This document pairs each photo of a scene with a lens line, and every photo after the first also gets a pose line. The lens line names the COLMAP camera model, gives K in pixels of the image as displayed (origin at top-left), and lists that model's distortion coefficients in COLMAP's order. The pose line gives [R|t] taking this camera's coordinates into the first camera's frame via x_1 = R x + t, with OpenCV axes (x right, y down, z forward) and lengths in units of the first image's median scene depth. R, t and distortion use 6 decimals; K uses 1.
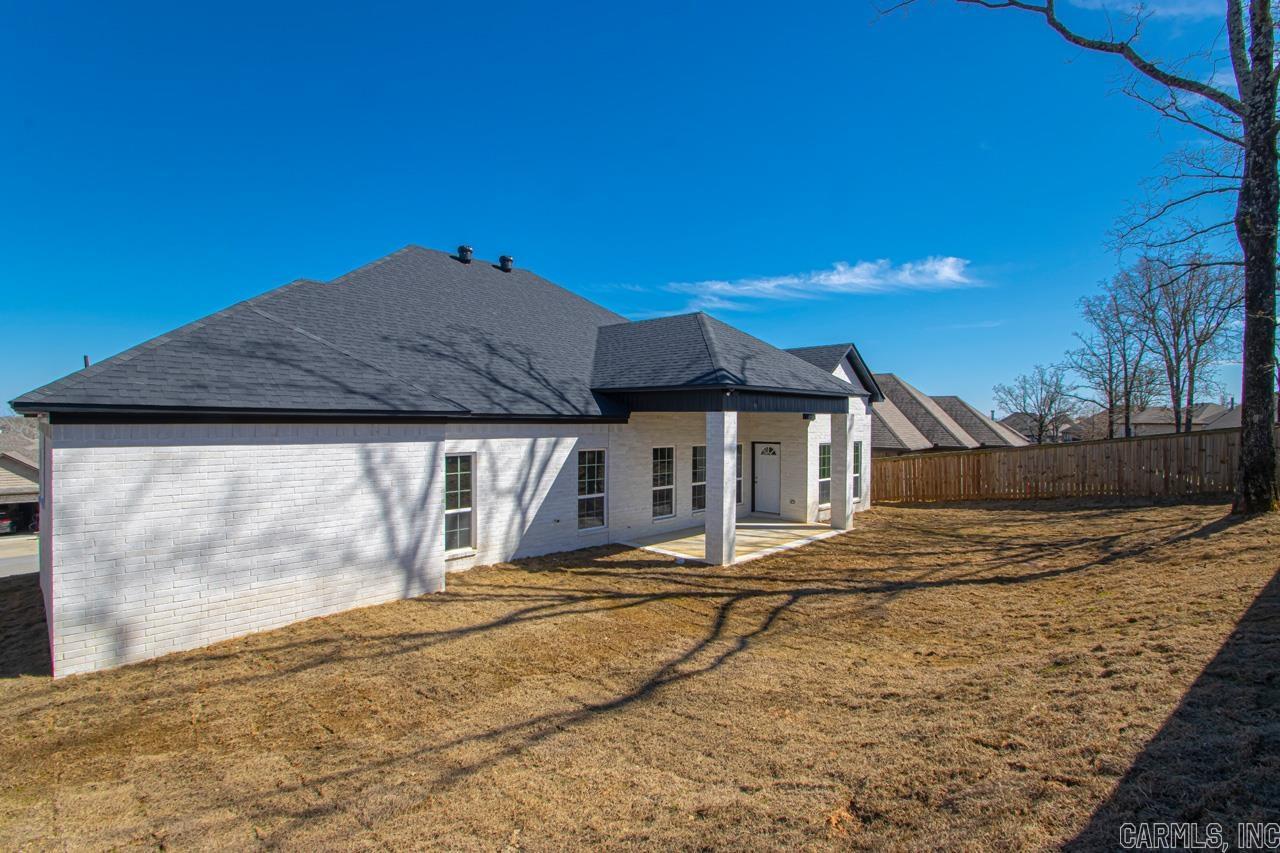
lens RADIAL K [[587.0, 0, 646.0], [0, 587.0, 427.6], [0, 0, 1]] dist [-0.004736, -0.000996]
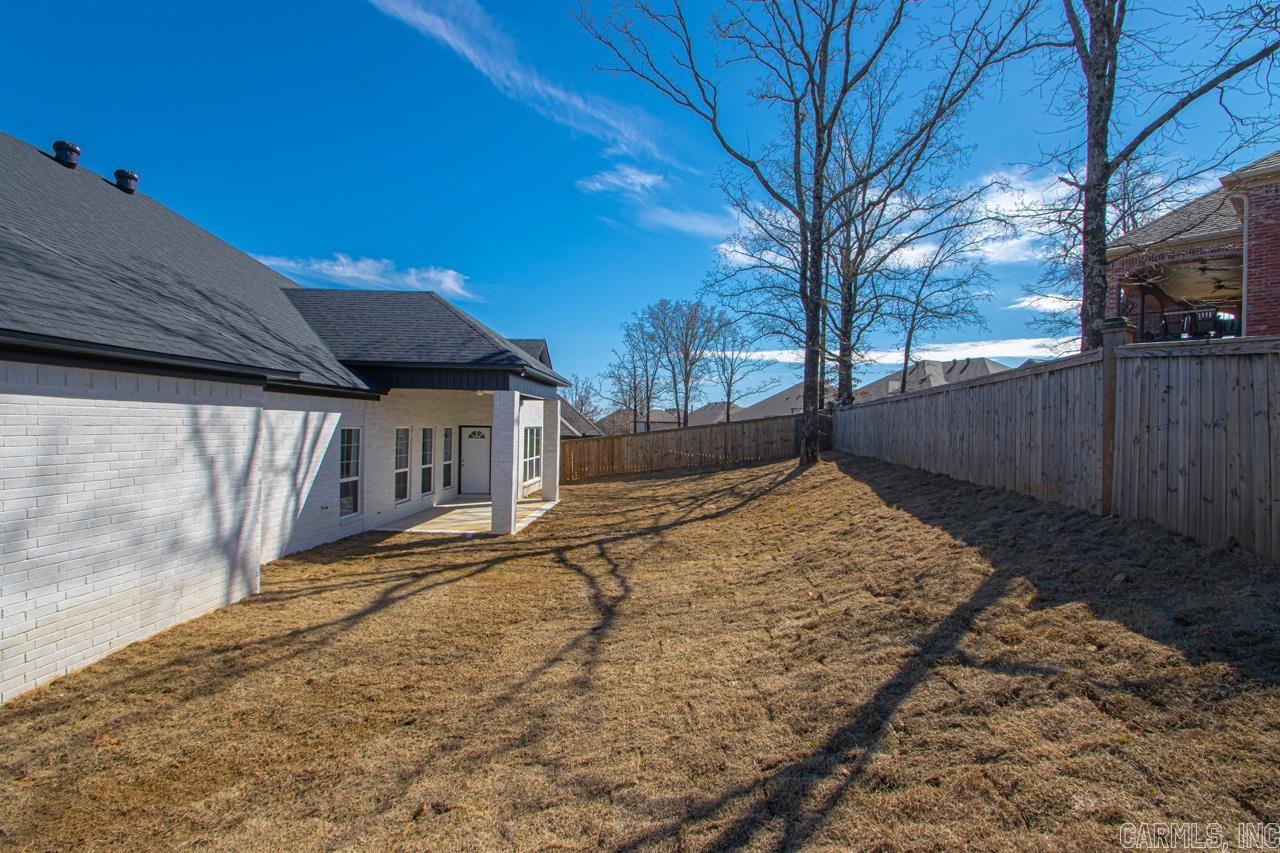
lens RADIAL K [[587.0, 0, 646.0], [0, 587.0, 427.6], [0, 0, 1]] dist [-0.004736, -0.000996]
pose [[0.746241, 0.006001, 0.665649, -0.393527], [-0.008474, 0.999964, 0.000485, 0.037545], [-0.665622, -0.006003, 0.746265, 0.033392]]
